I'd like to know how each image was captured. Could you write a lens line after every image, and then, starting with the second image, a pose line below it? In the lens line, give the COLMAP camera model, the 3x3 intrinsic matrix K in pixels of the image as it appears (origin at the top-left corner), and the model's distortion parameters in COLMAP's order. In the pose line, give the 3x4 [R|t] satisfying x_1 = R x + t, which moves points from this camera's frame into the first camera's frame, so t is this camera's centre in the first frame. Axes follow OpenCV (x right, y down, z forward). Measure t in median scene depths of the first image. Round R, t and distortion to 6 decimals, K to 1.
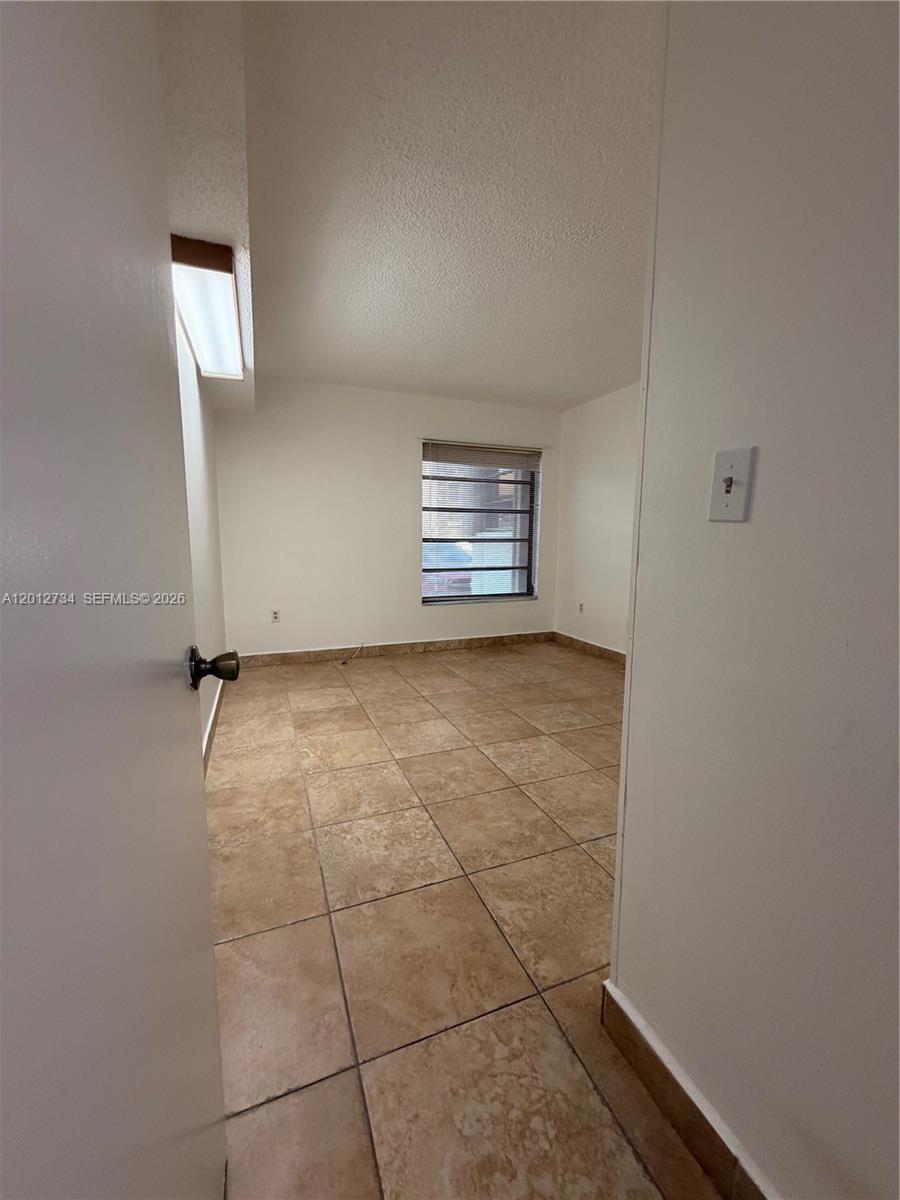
lens RADIAL K [[475.6, 0, 450.0], [0, 475.6, 601.5], [0, 0, 1]] dist [0.001537, 0.000197]
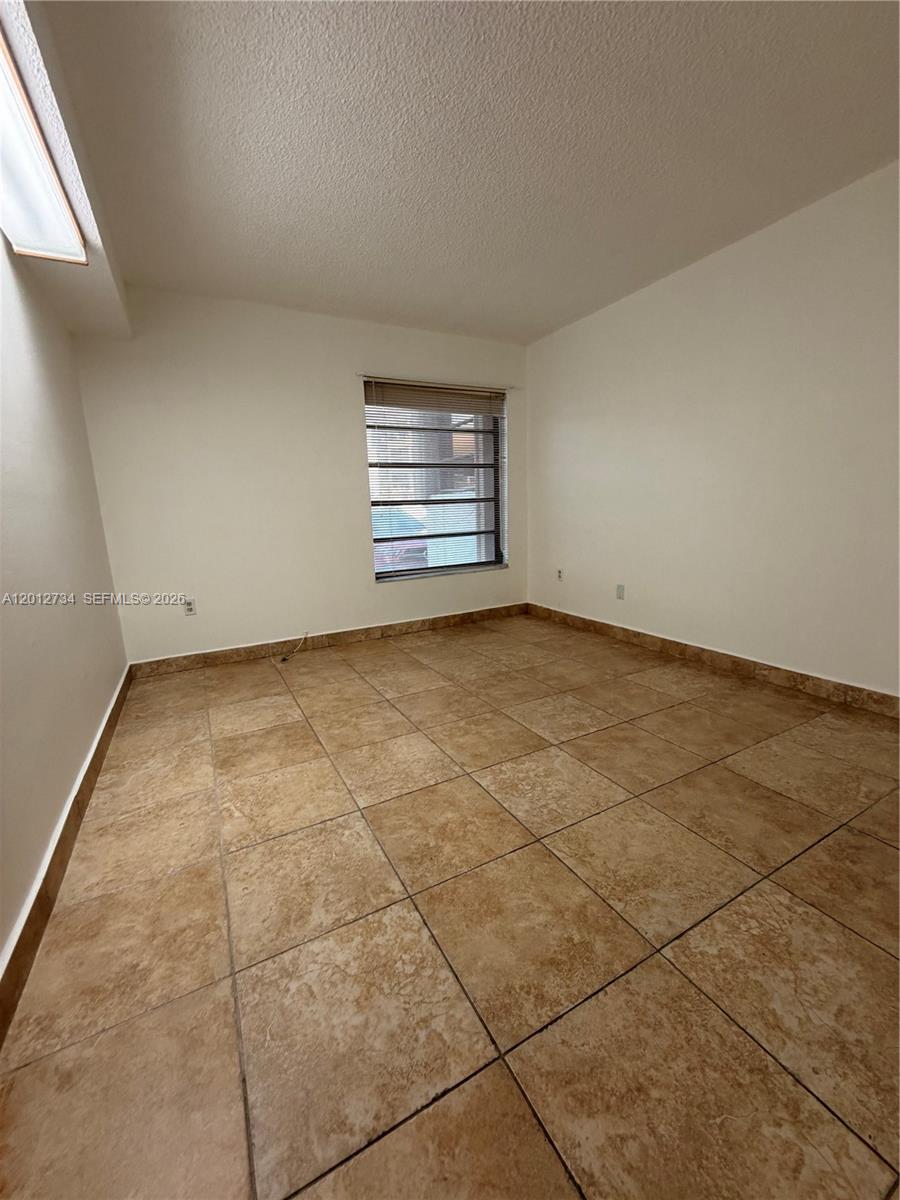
lens RADIAL K [[475.6, 0, 448.8], [0, 475.6, 601.7], [0, 0, 1]] dist [0.001537, 0.000197]
pose [[0.992861, -0.062055, 0.101863, -0.031004], [0.055322, 0.996175, 0.067644, -0.013098], [-0.105671, -0.061526, 0.992496, 0.261632]]
